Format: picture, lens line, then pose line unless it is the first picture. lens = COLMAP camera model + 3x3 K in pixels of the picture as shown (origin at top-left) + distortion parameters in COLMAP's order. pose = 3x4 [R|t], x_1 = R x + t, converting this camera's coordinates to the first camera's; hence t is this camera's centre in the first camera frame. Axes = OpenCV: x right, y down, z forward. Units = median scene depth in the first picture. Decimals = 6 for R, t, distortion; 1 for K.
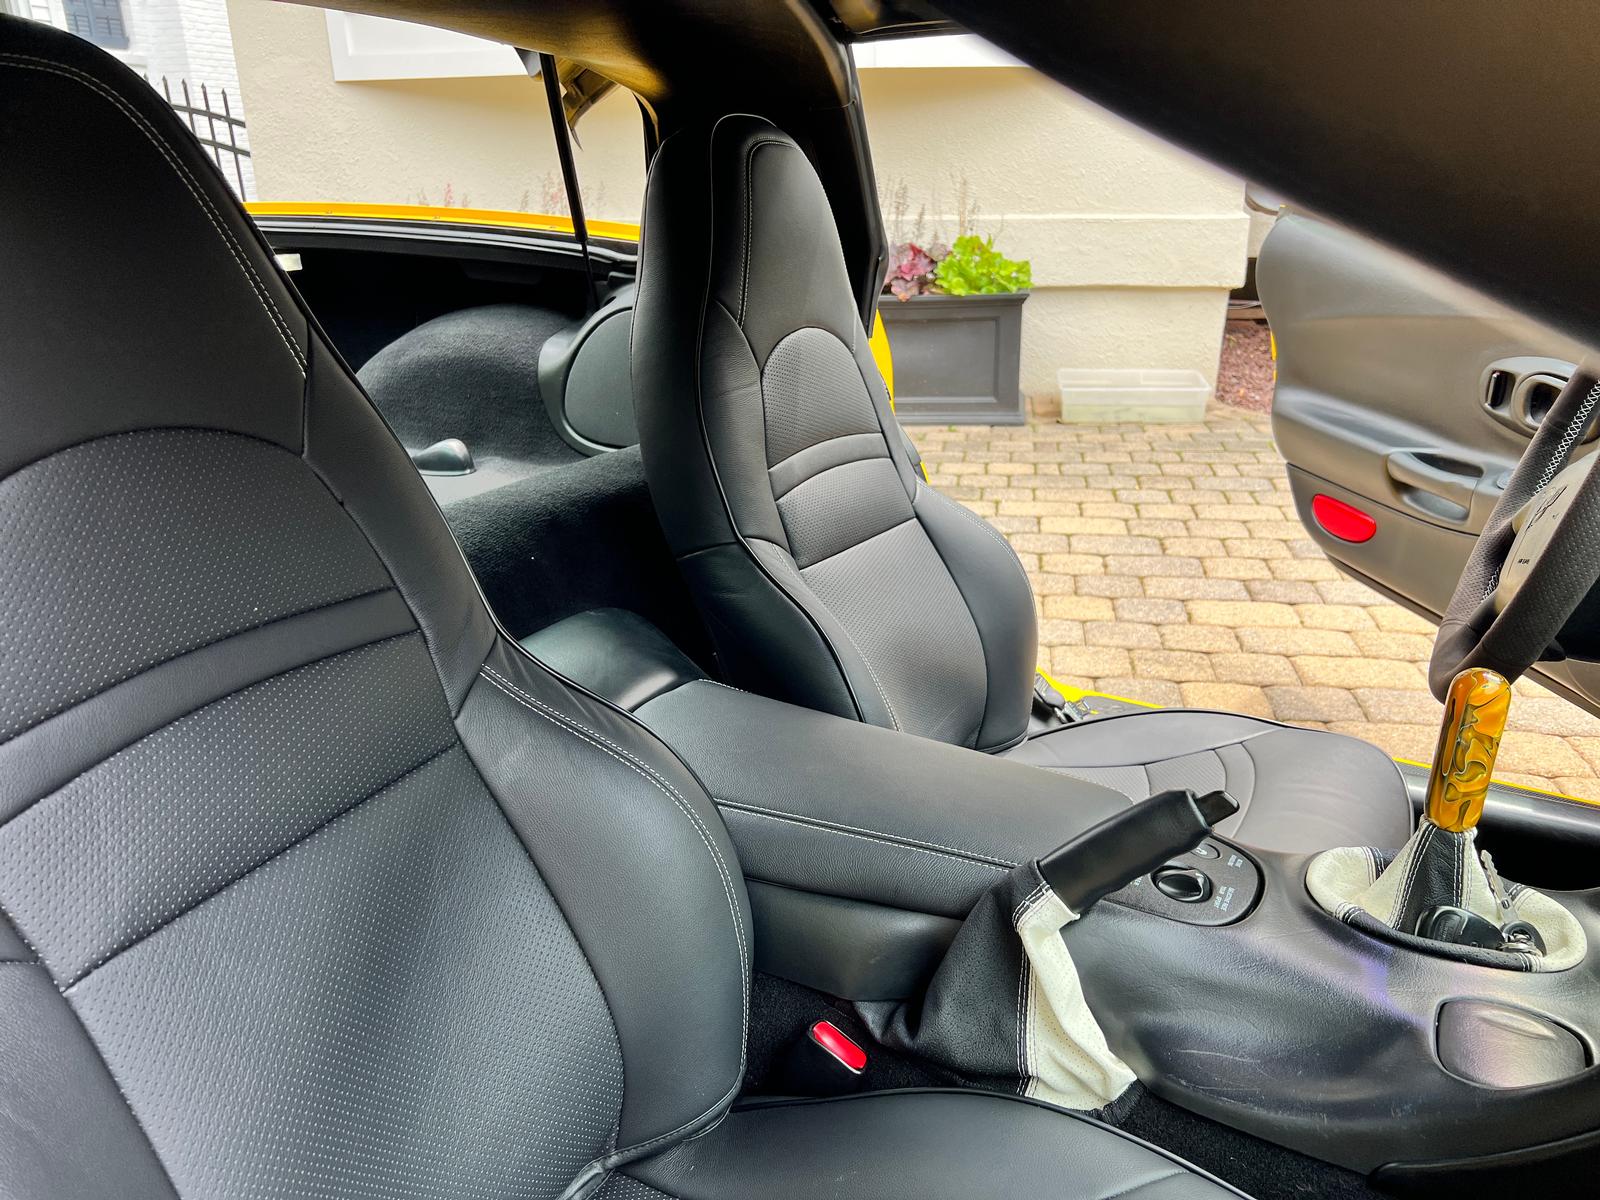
lens RADIAL K [[1213.1, 0, 799.1], [0, 1213.1, 595.9], [0, 0, 1]] dist [0.046051, -0.060312]
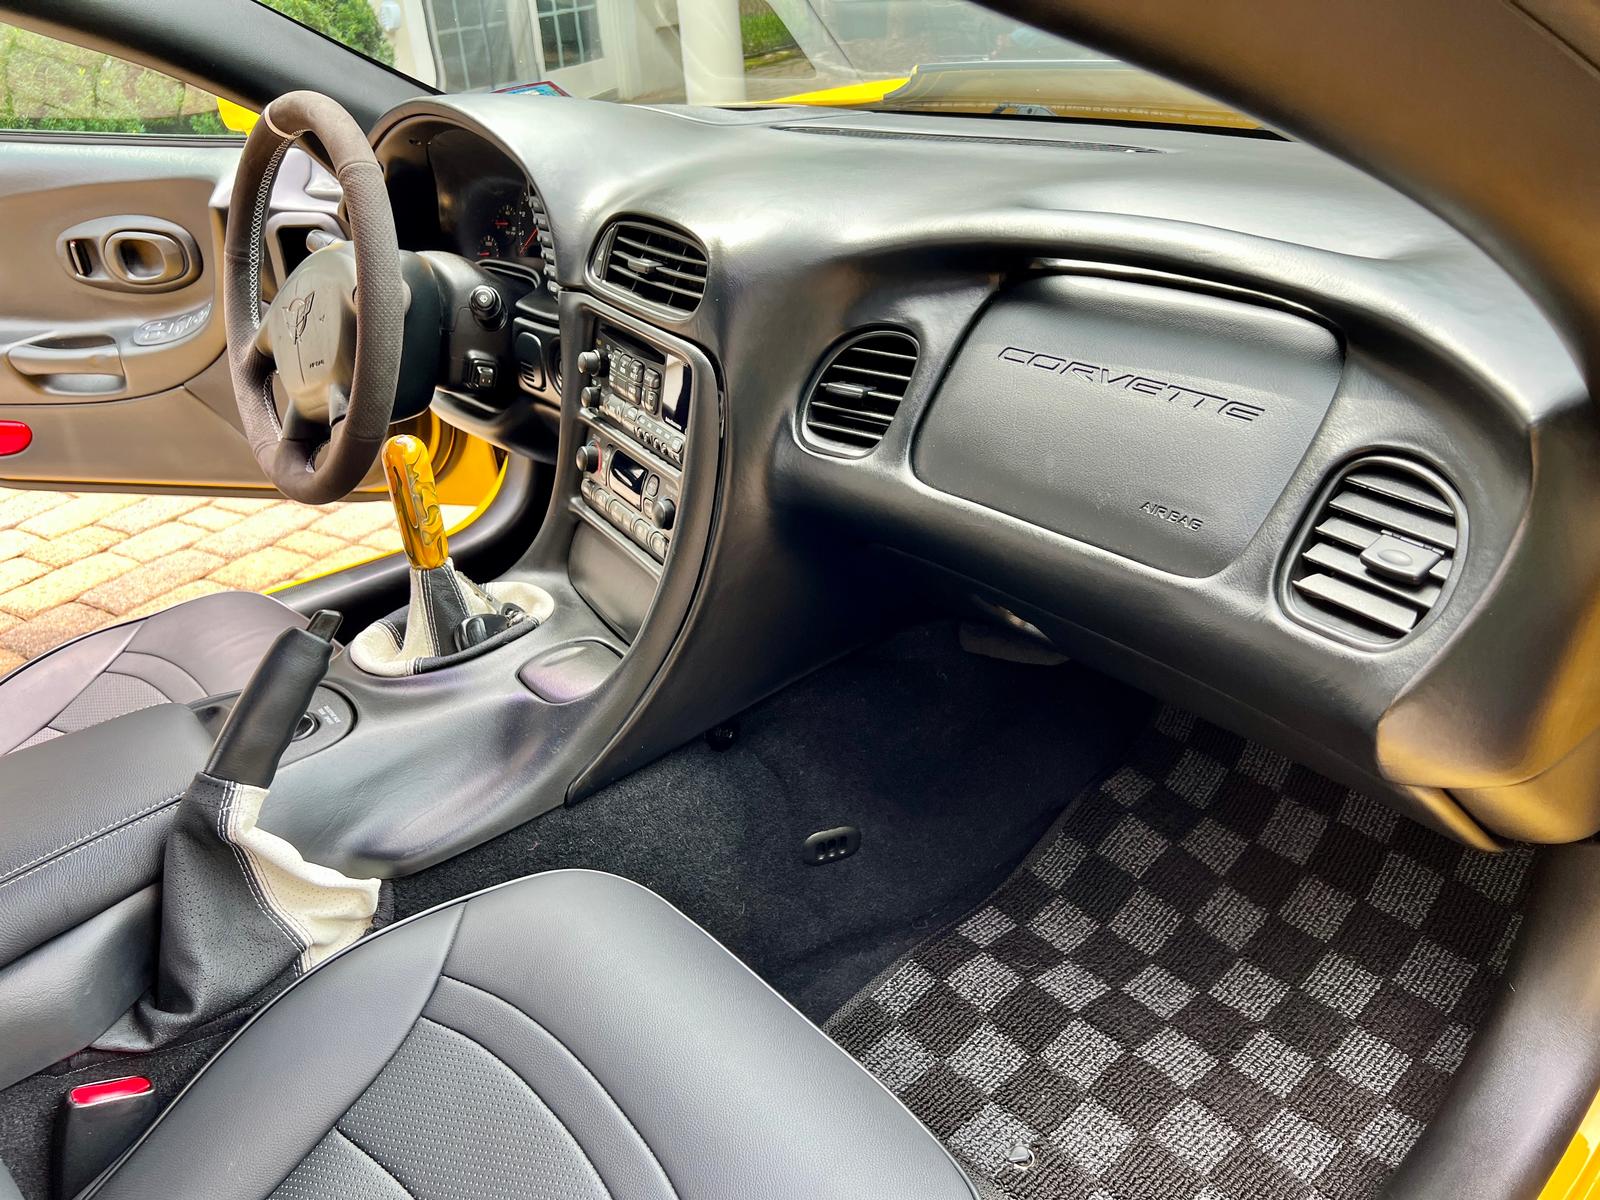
lens RADIAL K [[1213.1, 0, 795.4], [0, 1213.1, 603.8], [0, 0, 1]] dist [0.046051, -0.060312]
pose [[0.384560, -0.462822, 0.798692, -0.331738], [0.384660, 0.866874, 0.317122, -0.027699], [-0.839136, 0.185272, 0.511394, 0.067863]]
